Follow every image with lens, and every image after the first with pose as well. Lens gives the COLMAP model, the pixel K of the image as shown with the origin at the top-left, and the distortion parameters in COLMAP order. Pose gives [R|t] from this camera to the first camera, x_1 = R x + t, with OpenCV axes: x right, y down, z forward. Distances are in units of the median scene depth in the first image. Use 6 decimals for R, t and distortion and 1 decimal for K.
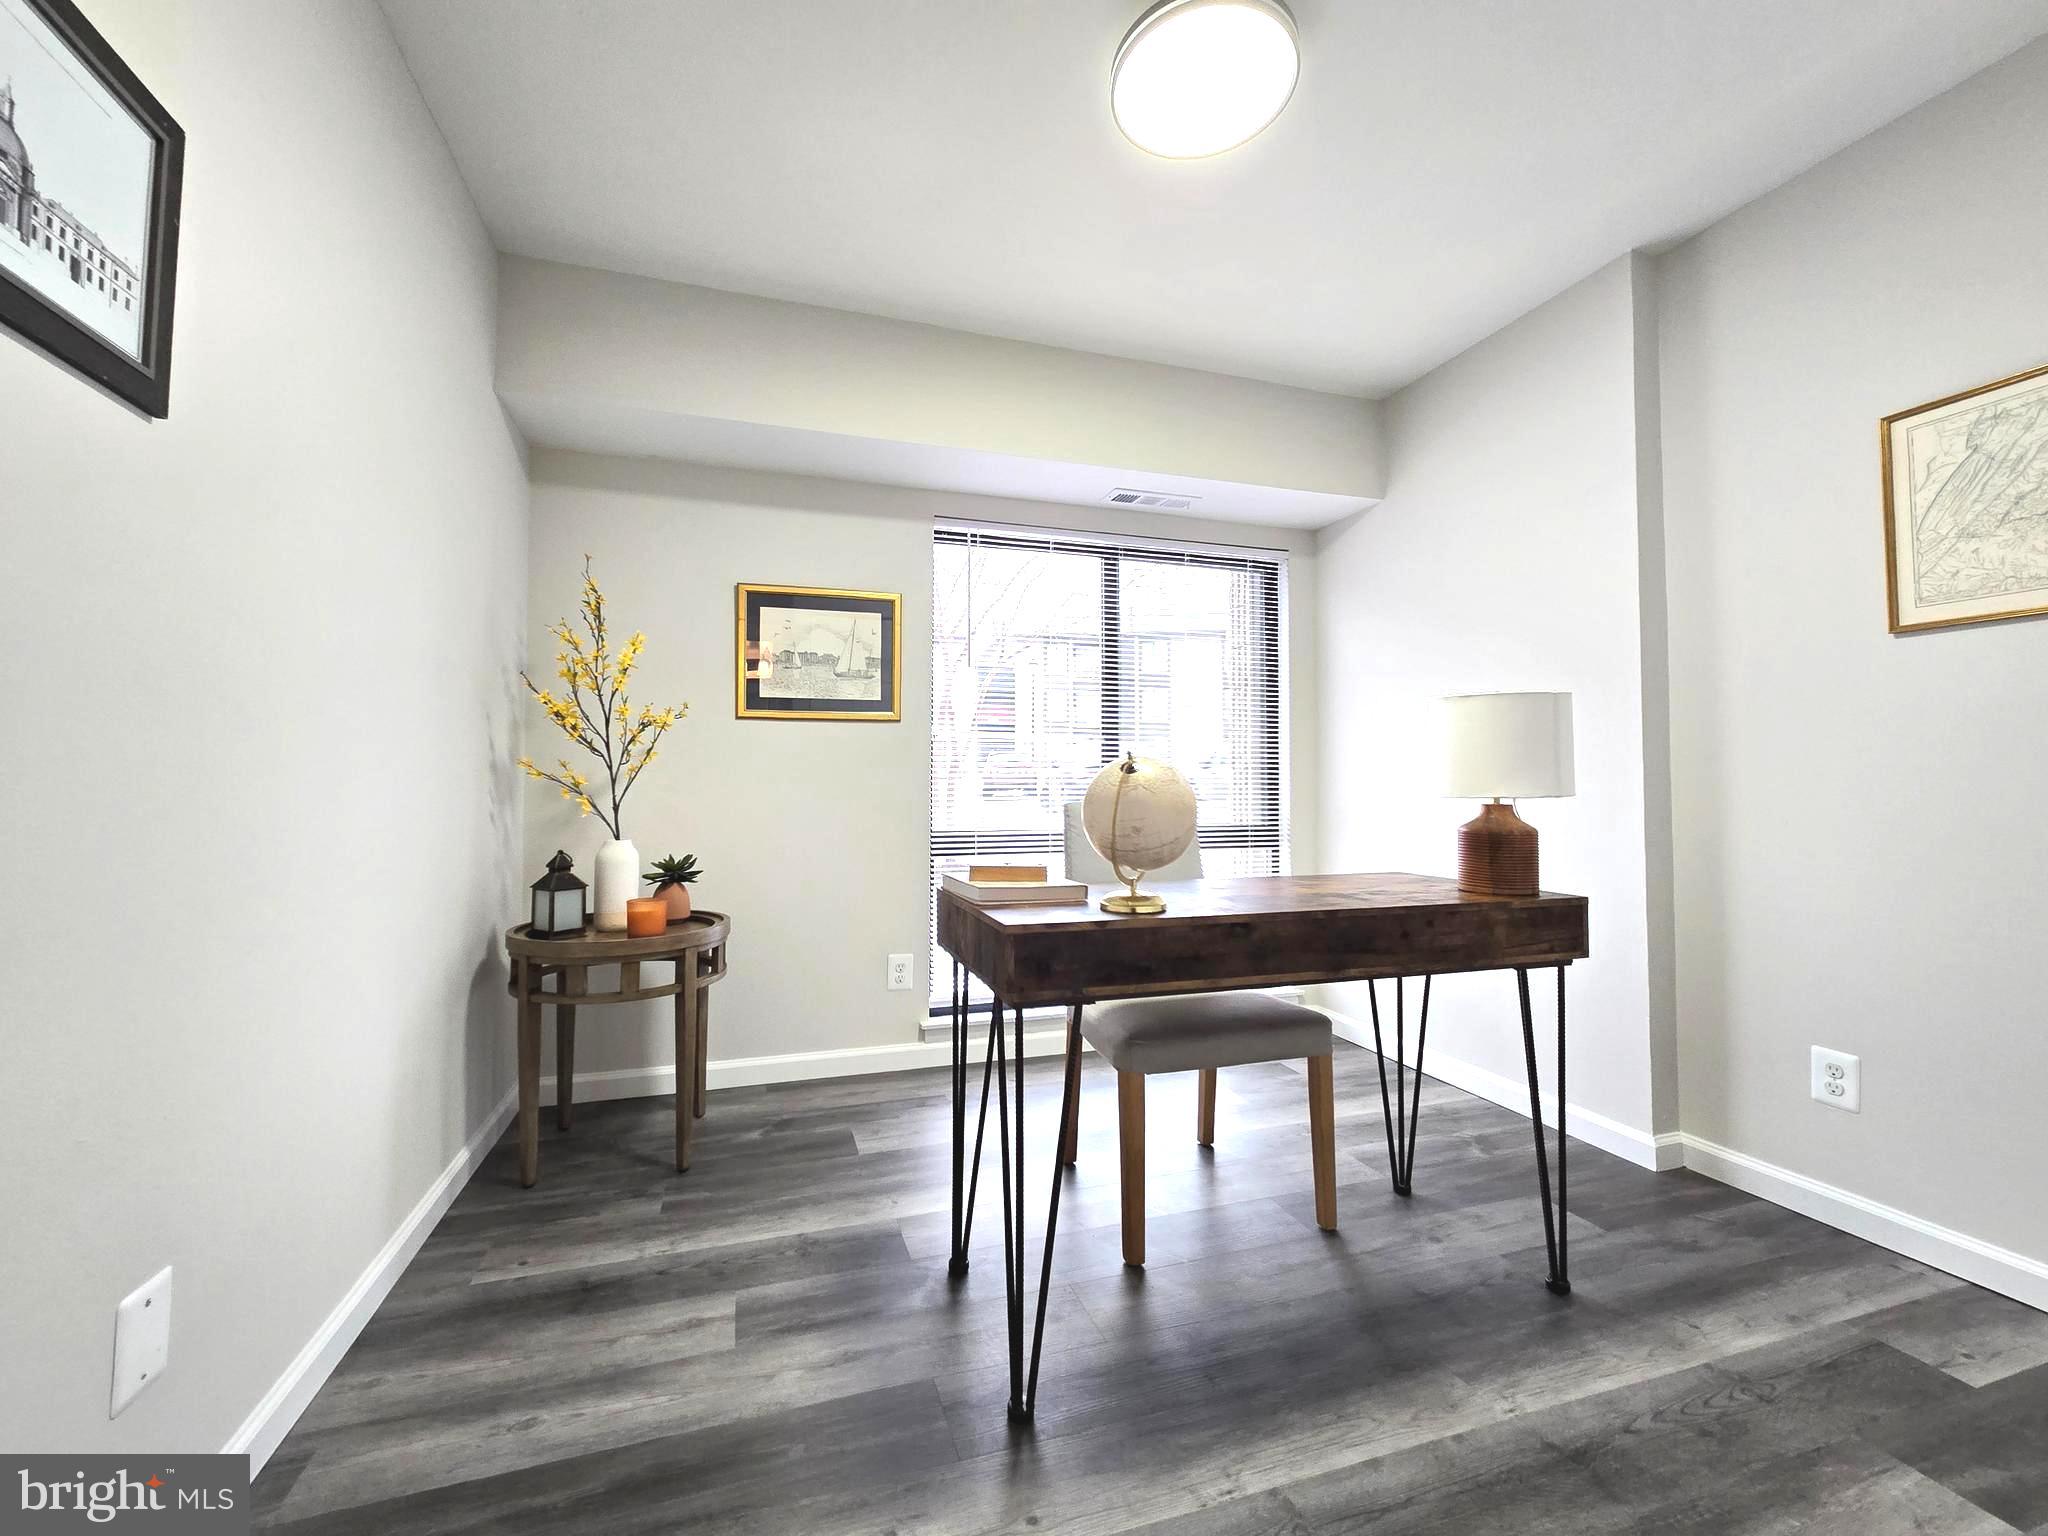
lens RADIAL K [[835.5, 0, 1011.2], [0, 835.5, 757.2], [0, 0, 1]] dist [0.001257, -0.000181]
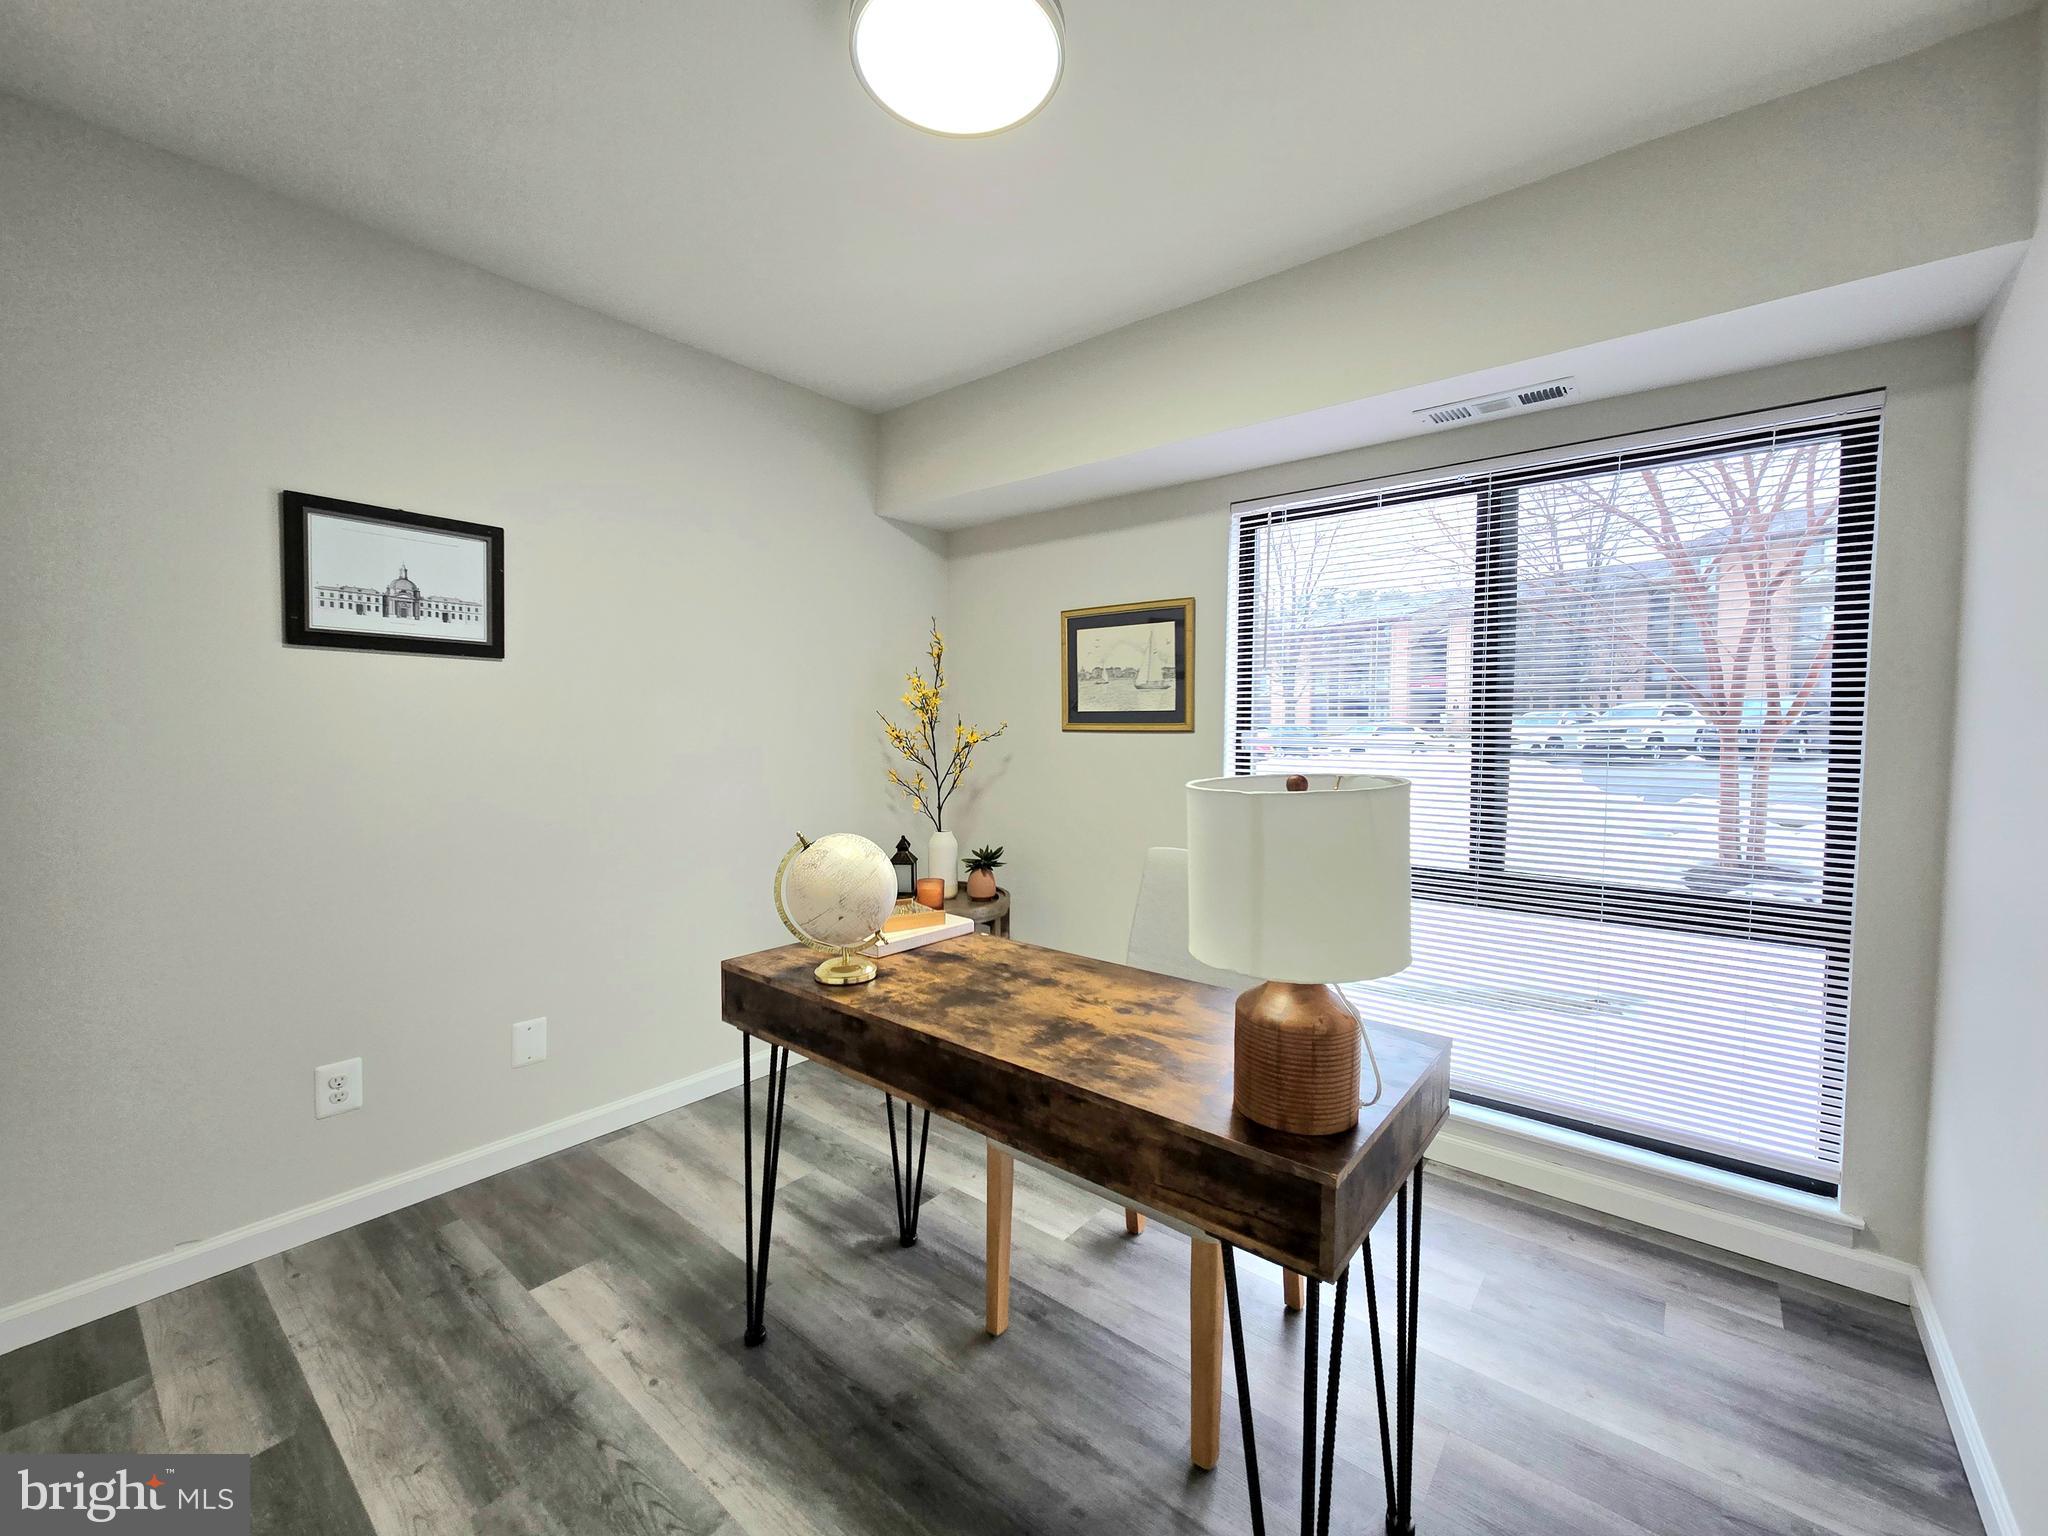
lens RADIAL K [[835.5, 0, 1007.2], [0, 835.5, 755.3], [0, 0, 1]] dist [0.001257, -0.000181]
pose [[0.536508, 0.034427, -0.843192, 0.594997], [0.025879, 0.998026, 0.057216, -0.080488], [0.843498, -0.052518, 0.534559, 0.321514]]
